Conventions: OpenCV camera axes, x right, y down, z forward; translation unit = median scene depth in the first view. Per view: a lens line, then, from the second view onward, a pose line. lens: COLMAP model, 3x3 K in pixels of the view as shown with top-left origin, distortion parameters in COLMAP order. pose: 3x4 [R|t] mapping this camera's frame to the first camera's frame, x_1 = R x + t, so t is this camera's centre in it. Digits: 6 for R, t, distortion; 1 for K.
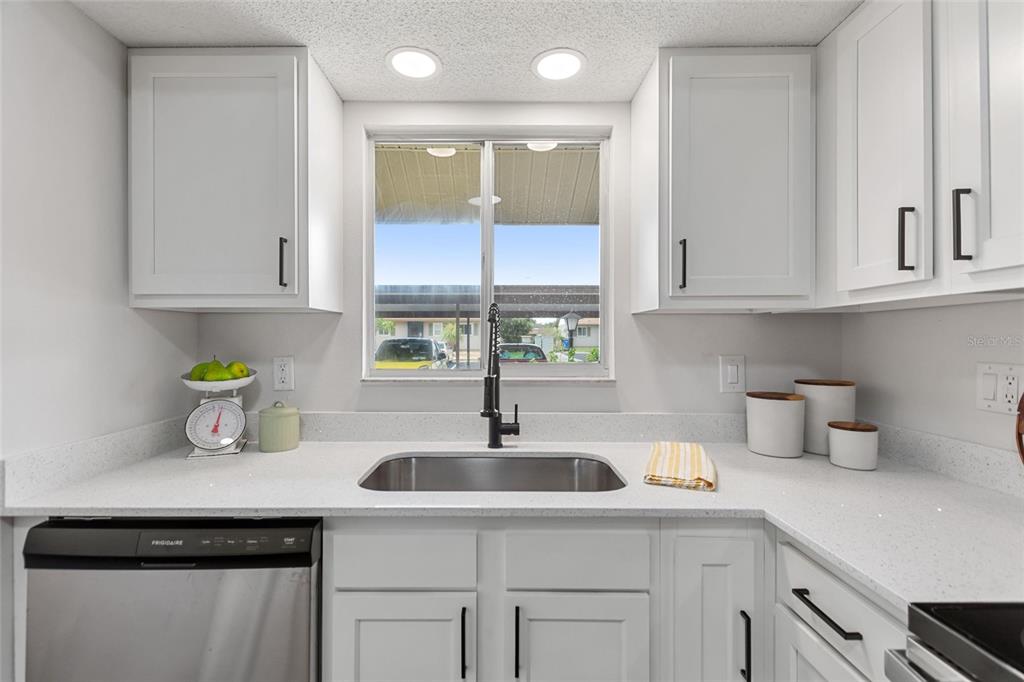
lens RADIAL K [[449.9, 0, 502.4], [0, 449.9, 338.7], [0, 0, 1]] dist [0.003652, -0.000969]
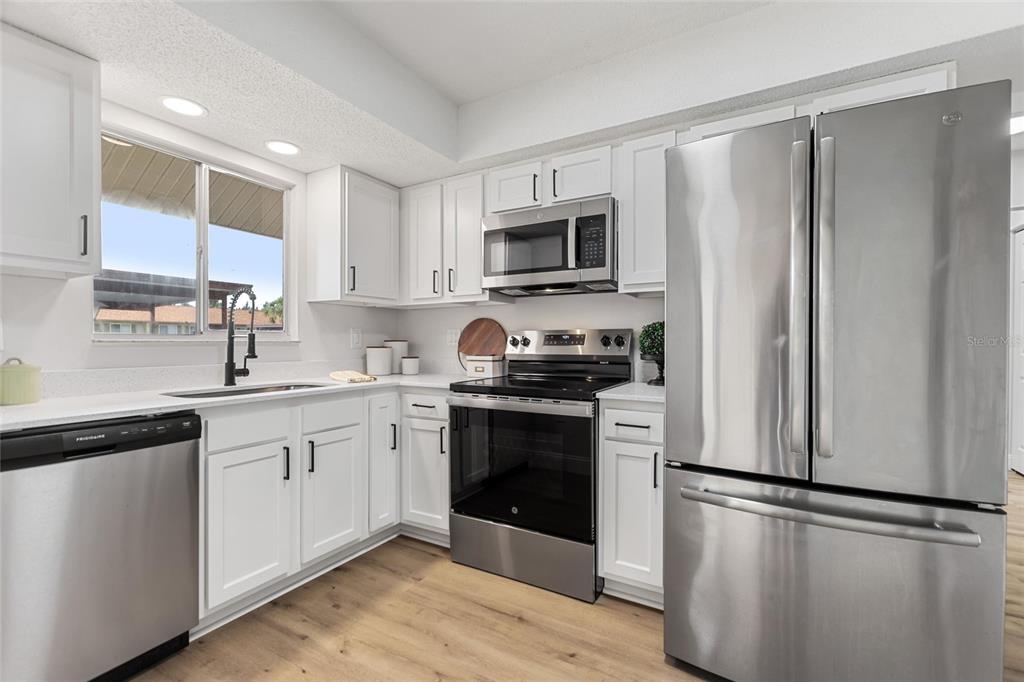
lens RADIAL K [[449.9, 0, 503.1], [0, 449.9, 345.2], [0, 0, 1]] dist [0.003652, -0.000969]
pose [[0.516514, -0.003291, 0.856272, -0.981965], [-0.006267, 0.999951, 0.007624, 0.113628], [-0.856256, -0.009304, 0.516468, -0.619717]]
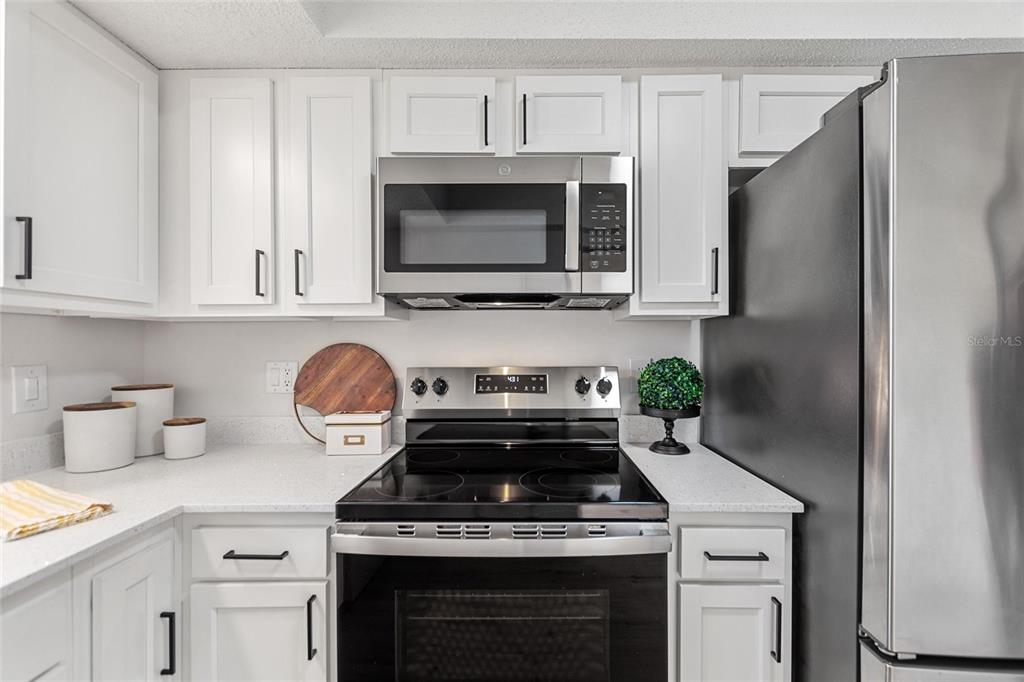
lens RADIAL K [[449.9, 0, 519.6], [0, 449.9, 344.2], [0, 0, 1]] dist [0.003652, -0.000969]
pose [[0.010394, 0.002619, 0.999943, -0.366101], [-0.002348, 0.999994, -0.002594, -0.001119], [-0.999943, -0.002321, 0.010400, 0.142752]]
